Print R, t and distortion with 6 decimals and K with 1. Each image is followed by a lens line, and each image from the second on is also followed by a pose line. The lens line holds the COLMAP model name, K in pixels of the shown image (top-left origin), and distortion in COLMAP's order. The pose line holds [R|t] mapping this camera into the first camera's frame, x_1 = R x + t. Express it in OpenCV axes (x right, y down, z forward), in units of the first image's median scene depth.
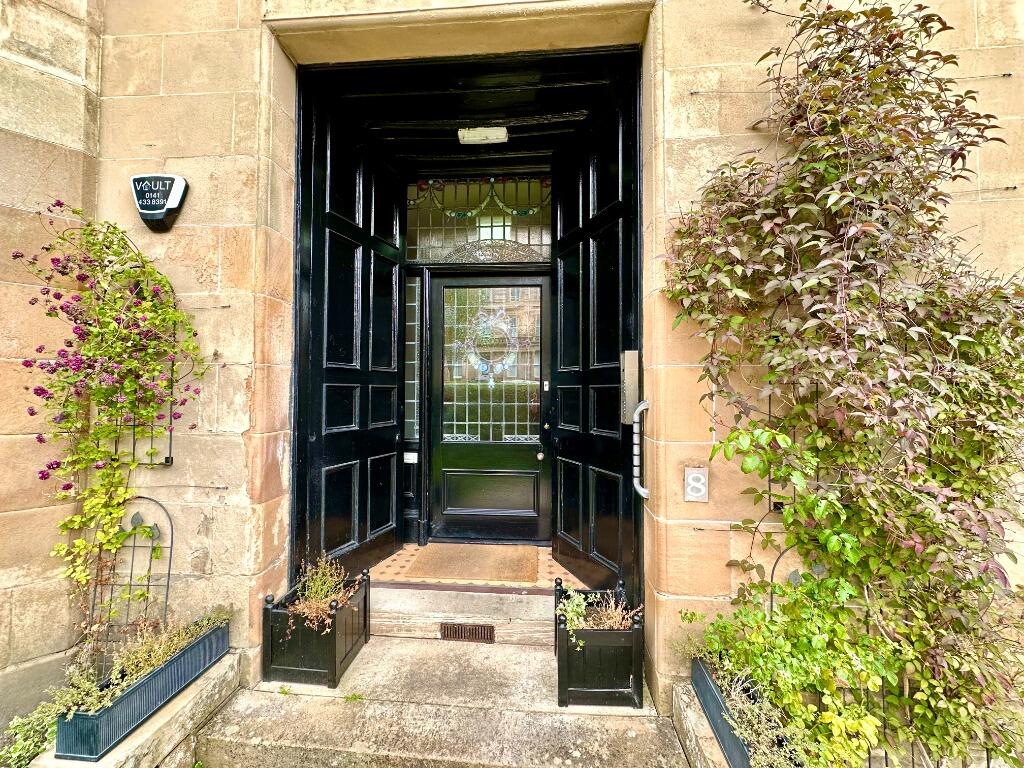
lens RADIAL K [[407.5, 0, 511.7], [0, 407.5, 383.2], [0, 0, 1]] dist [0.002888, -0.000102]
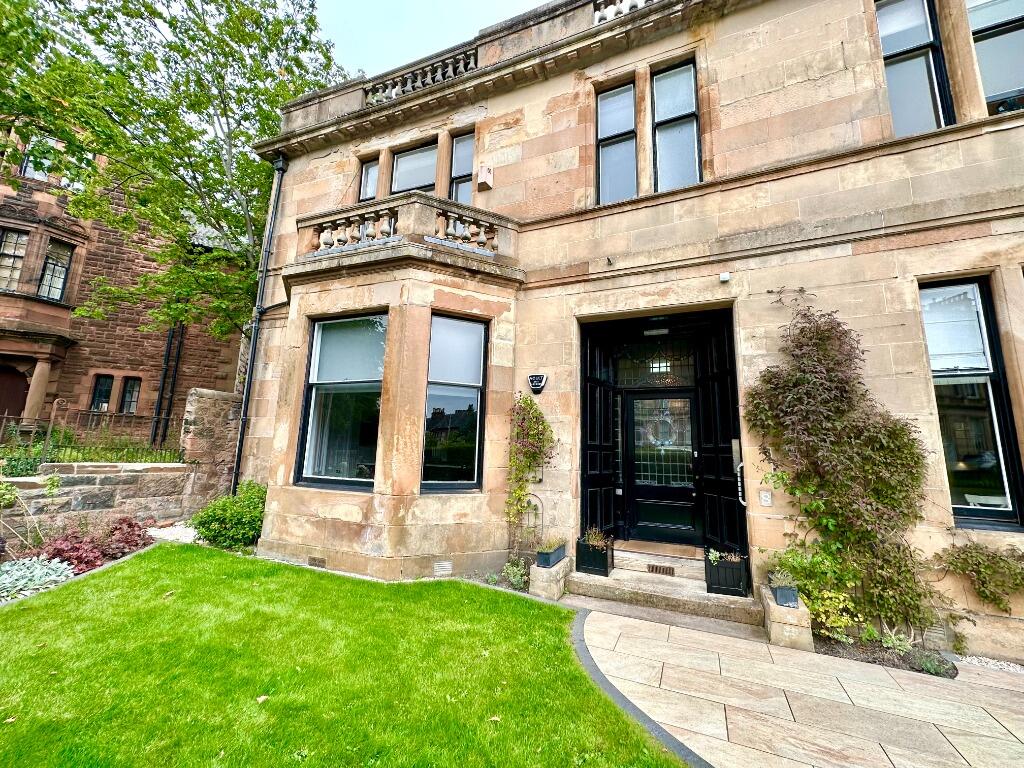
lens RADIAL K [[407.5, 0, 512.7], [0, 407.5, 384.9], [0, 0, 1]] dist [0.002888, -0.000102]
pose [[0.941497, -0.034977, -0.335201, -0.102136], [-0.015962, 0.988856, -0.148018, -0.026853], [0.336643, 0.144709, 0.930447, -1.612655]]
